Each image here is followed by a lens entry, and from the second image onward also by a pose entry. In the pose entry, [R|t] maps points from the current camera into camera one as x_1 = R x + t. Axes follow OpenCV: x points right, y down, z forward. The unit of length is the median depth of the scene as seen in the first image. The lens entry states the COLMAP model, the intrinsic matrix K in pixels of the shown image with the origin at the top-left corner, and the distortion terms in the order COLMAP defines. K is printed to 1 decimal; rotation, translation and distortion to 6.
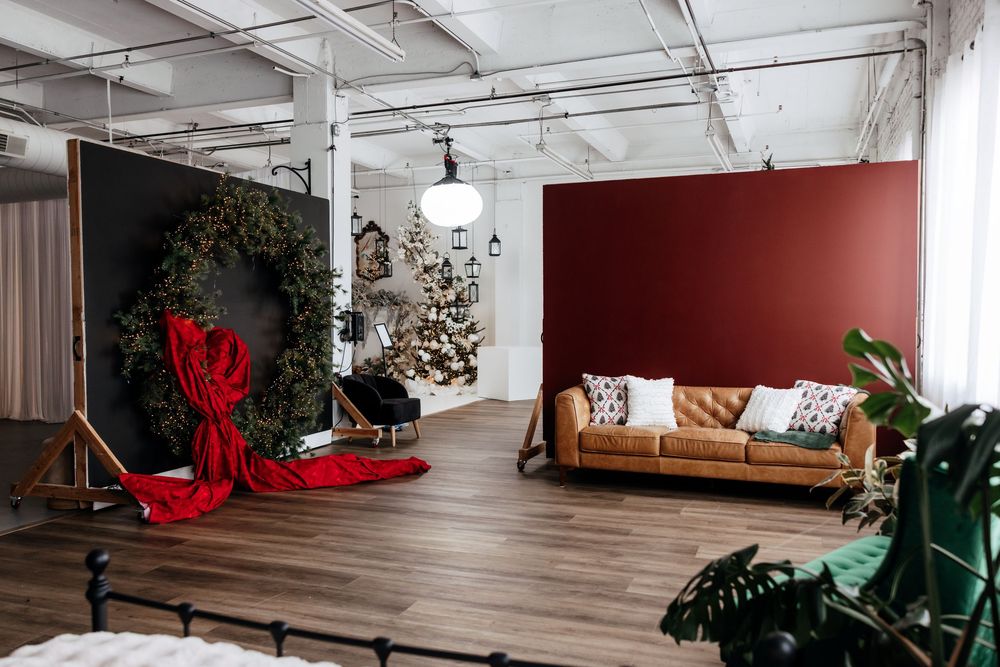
lens RADIAL K [[813.7, 0, 491.2], [0, 813.7, 325.2], [0, 0, 1]] dist [0.003896, -0.002403]
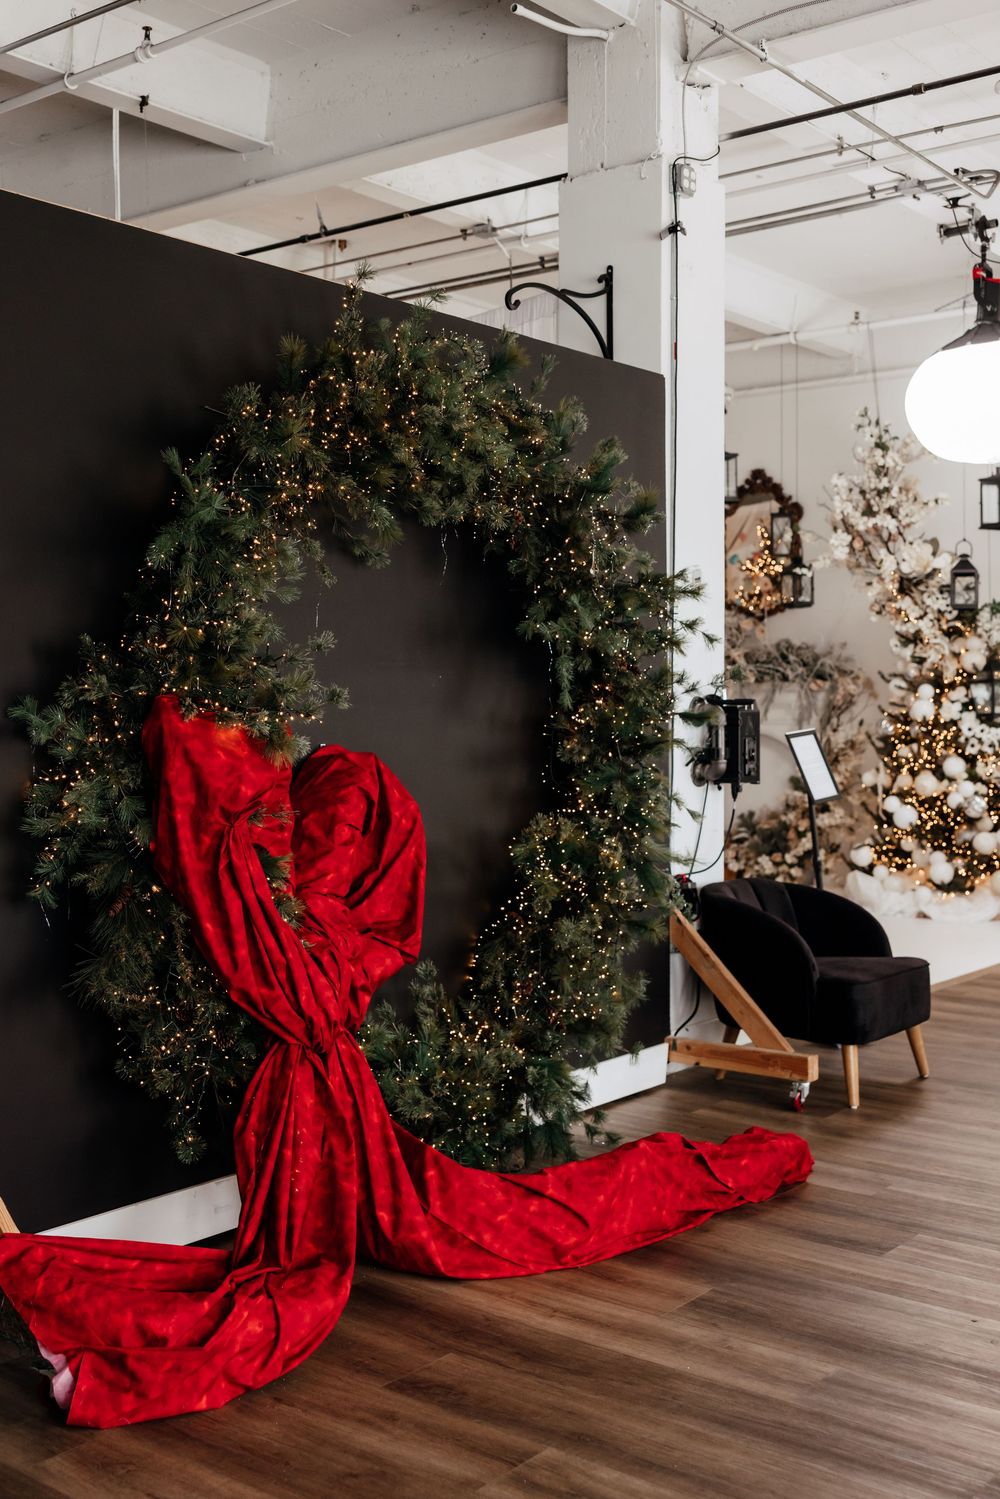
lens RADIAL K [[1614.7, 0, 497.1], [0, 1614.7, 741.8], [0, 0, 1]] dist [0.026157, 0.000000]
pose [[0.959464, 0.011519, -0.281597, -0.080297], [-0.007453, 0.999852, 0.015506, -0.009280], [0.281733, -0.012778, 0.959408, 0.354662]]
